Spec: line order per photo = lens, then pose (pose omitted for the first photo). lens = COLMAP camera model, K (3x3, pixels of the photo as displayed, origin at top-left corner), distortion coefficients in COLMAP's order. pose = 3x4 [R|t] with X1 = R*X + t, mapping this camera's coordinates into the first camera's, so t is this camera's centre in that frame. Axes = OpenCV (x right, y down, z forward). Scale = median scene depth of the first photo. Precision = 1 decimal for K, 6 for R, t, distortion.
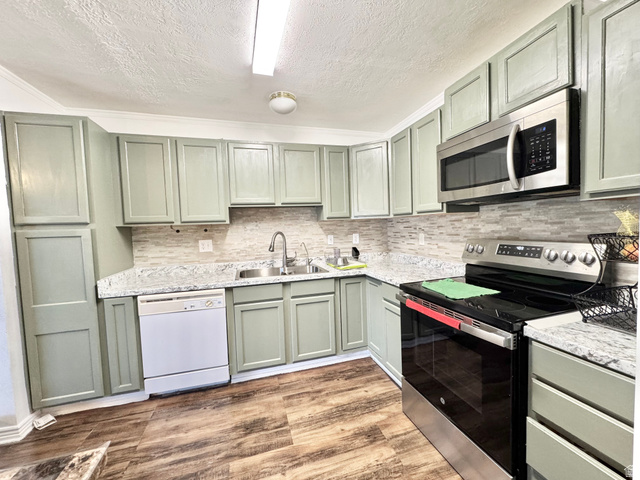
lens RADIAL K [[259.6, 0, 318.2], [0, 259.6, 239.2], [0, 0, 1]] dist [-0.001935, 0.000238]
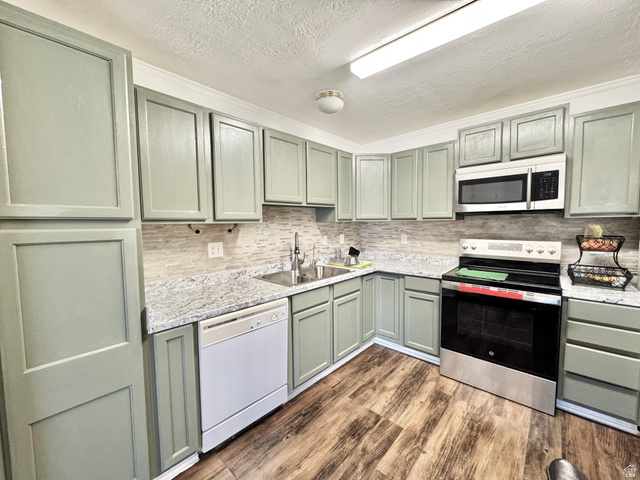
lens RADIAL K [[259.6, 0, 321.1], [0, 259.6, 239.2], [0, 0, 1]] dist [-0.001935, 0.000238]
pose [[0.853452, -0.008529, 0.521102, -0.743286], [0.006754, 0.999963, 0.005305, -0.012309], [-0.521128, -0.001008, 0.853478, 0.193369]]
